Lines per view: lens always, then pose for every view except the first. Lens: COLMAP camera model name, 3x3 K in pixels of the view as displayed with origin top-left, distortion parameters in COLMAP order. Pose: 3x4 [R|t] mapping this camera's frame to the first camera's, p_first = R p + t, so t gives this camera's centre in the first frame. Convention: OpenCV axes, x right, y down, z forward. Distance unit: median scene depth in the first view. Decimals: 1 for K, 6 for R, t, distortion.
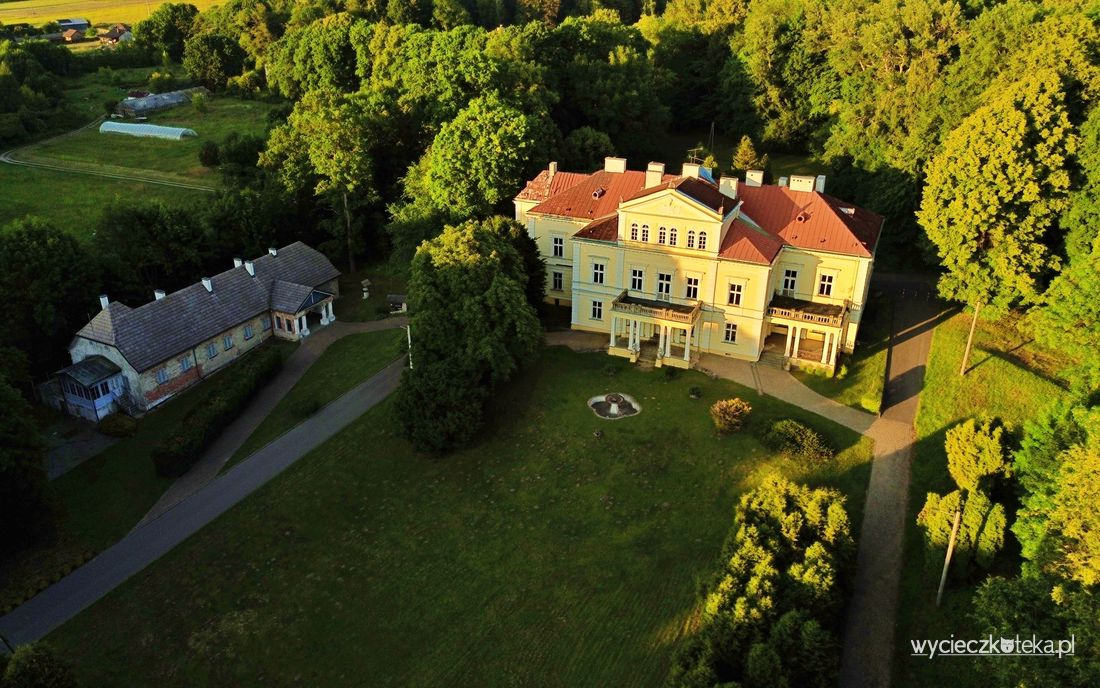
lens RADIAL K [[882.6, 0, 547.9], [0, 882.6, 316.5], [0, 0, 1]] dist [0.098777, -0.083441]
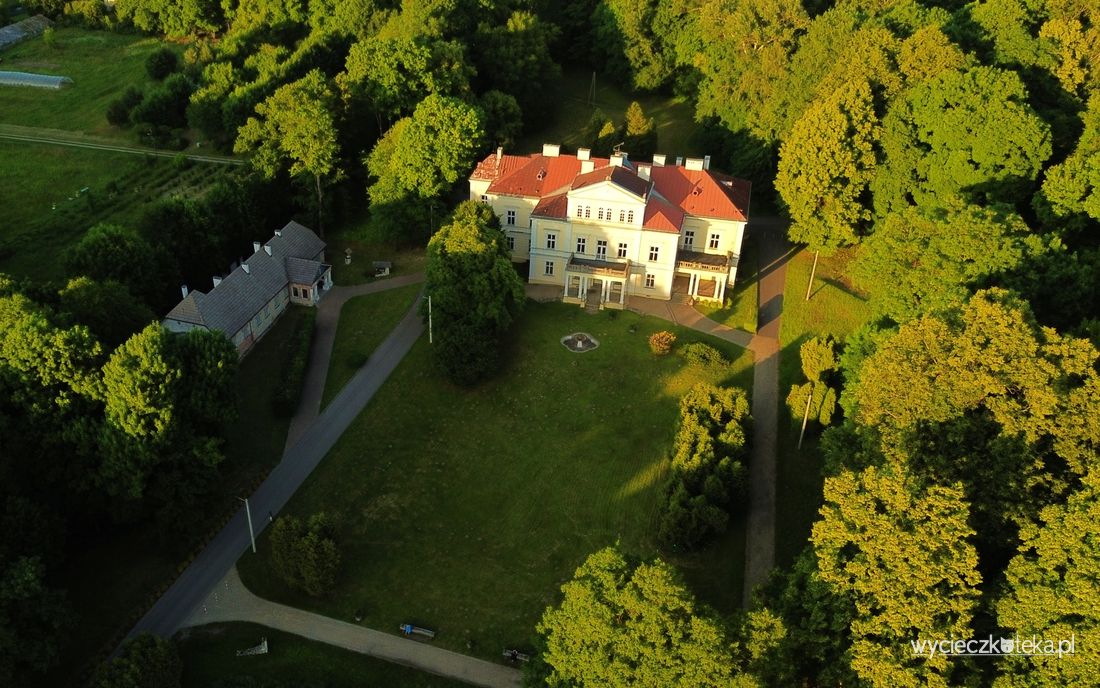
lens RADIAL K [[873.8, 0, 550.0], [0, 873.8, 344.0], [0, 0, 1]] dist [0.085583, -0.004759]
pose [[0.985493, -0.077463, 0.151006, -0.161311], [0.056850, 0.989030, 0.136336, -0.078757], [-0.159911, -0.125774, 0.979086, -0.320143]]
